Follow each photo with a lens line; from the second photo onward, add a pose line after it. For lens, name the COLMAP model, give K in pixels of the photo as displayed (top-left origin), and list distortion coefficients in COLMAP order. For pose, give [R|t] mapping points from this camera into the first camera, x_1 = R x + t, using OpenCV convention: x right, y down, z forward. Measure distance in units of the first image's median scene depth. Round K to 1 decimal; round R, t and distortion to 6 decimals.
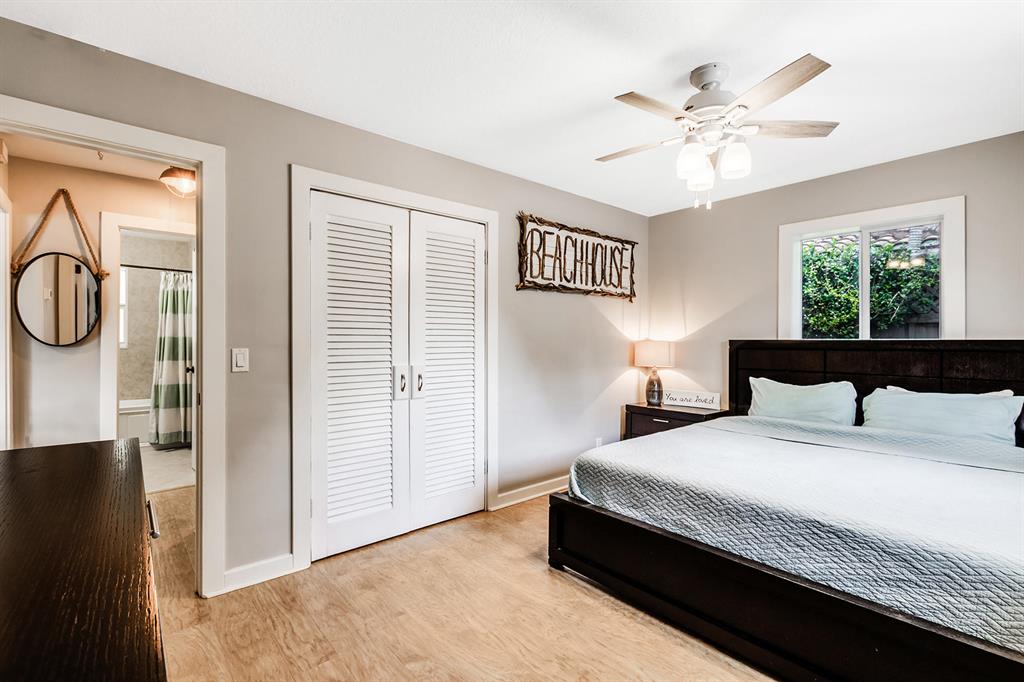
lens RADIAL K [[463.4, 0, 514.4], [0, 463.4, 340.8], [0, 0, 1]] dist [0.009071, -0.003895]
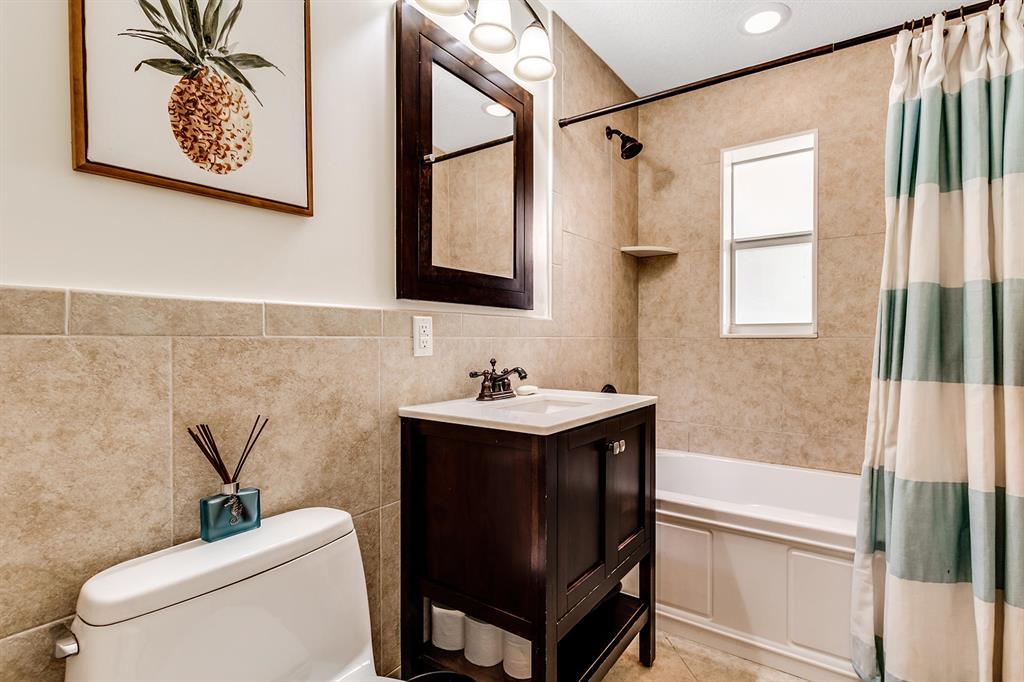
lens RADIAL K [[514.1, 0, 513.3], [0, 514.1, 341.4], [0, 0, 1]] dist [-0.002927, -0.001285]
pose [[0.250535, 0.001522, -0.968106, -0.530166], [0.000417, 0.999999, 0.001680, 0.020790], [0.968107, -0.000824, 0.250534, 0.716345]]
